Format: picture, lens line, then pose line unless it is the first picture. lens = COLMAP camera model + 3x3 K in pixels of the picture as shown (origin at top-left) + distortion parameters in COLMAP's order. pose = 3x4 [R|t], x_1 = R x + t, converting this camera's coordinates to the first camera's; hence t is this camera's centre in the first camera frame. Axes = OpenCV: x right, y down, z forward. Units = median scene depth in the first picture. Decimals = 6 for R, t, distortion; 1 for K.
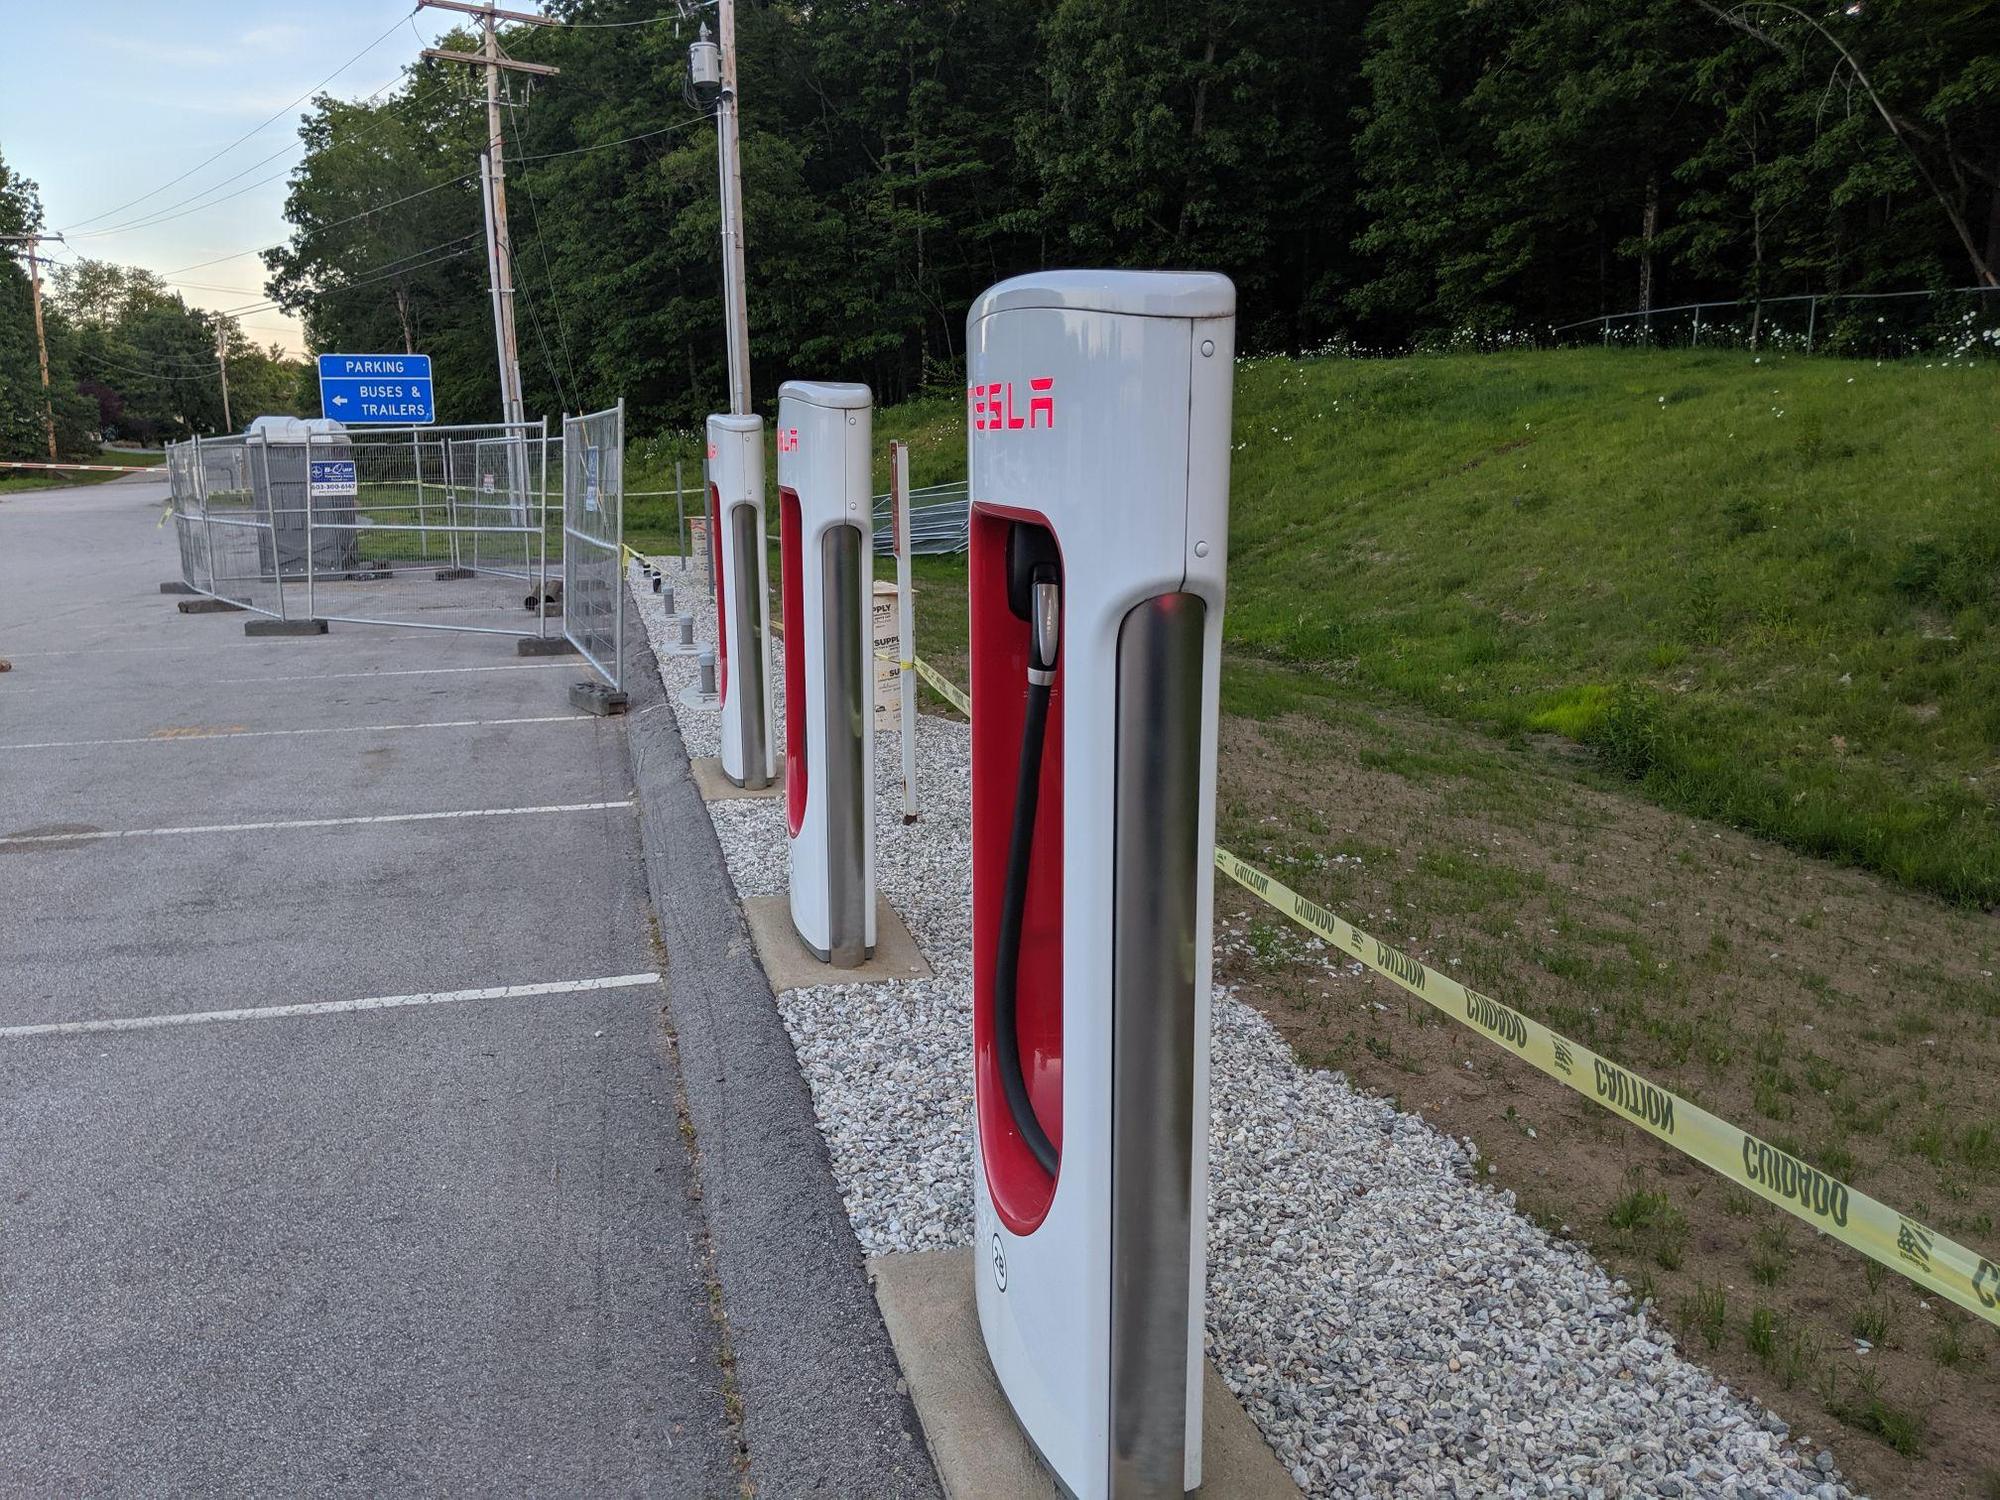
lens RADIAL K [[1593.5, 0, 1000.0], [0, 1593.5, 750.0], [0, 0, 1]] dist [0.016142, -0.002001]
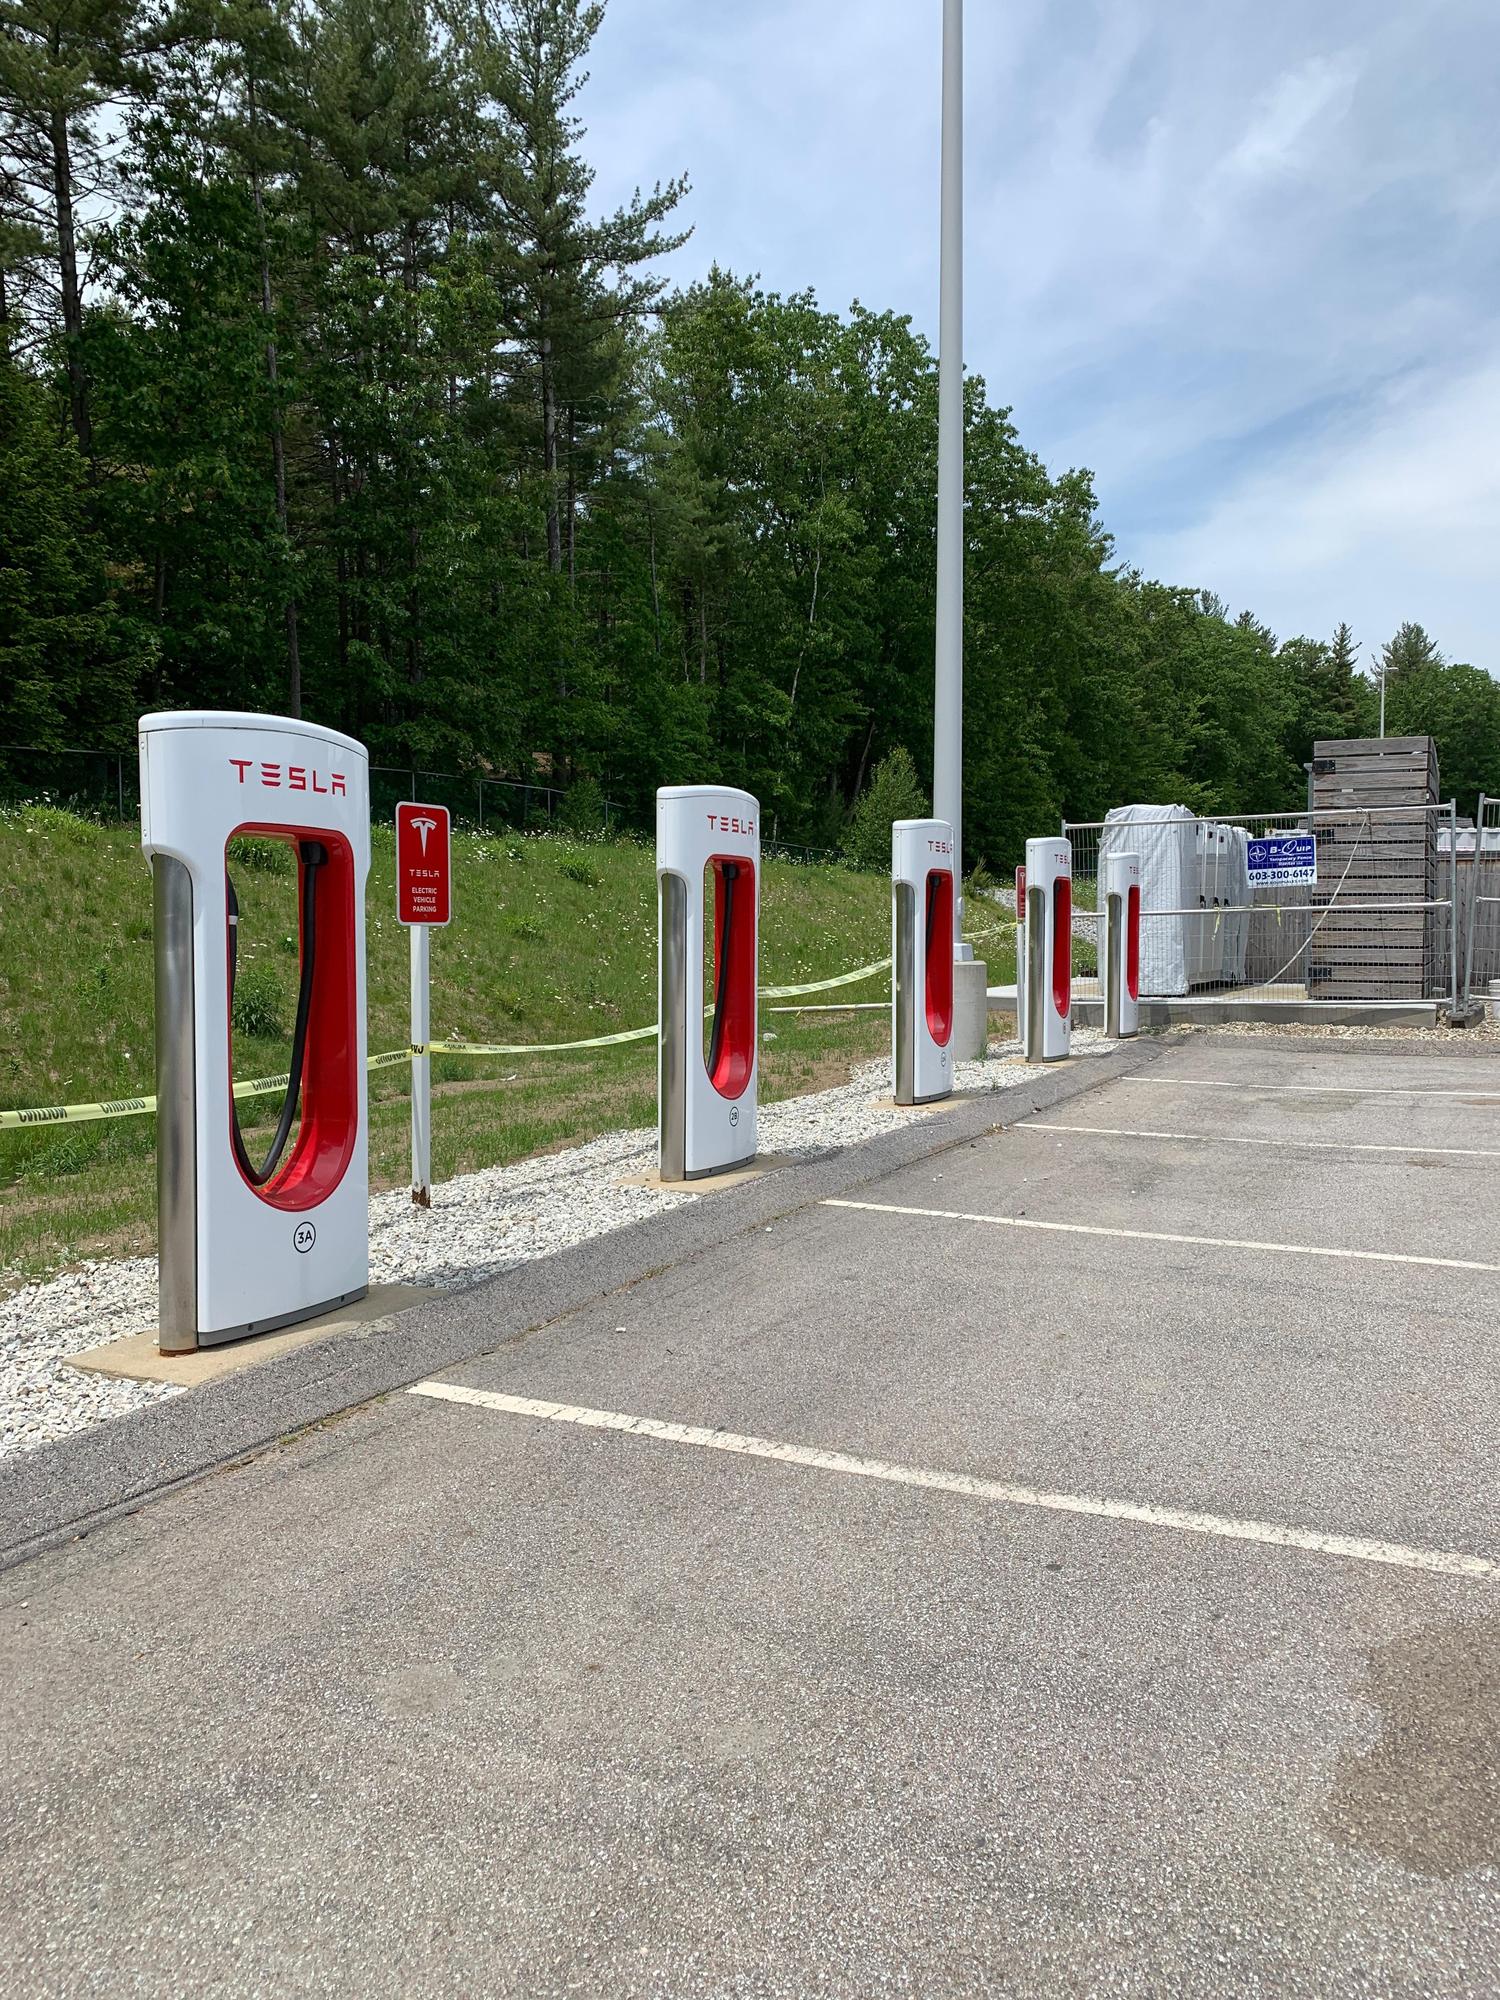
lens RADIAL K [[1544.6, 0, 750.0], [0, 1544.6, 1000.0], [0, 0, 1]] dist [0.045174, -0.000418]
pose [[-0.761757, -0.012904, 0.647735, -0.912854], [0.138142, 0.973574, 0.181854, -0.190028], [-0.632964, 0.228008, -0.739844, 1.503898]]
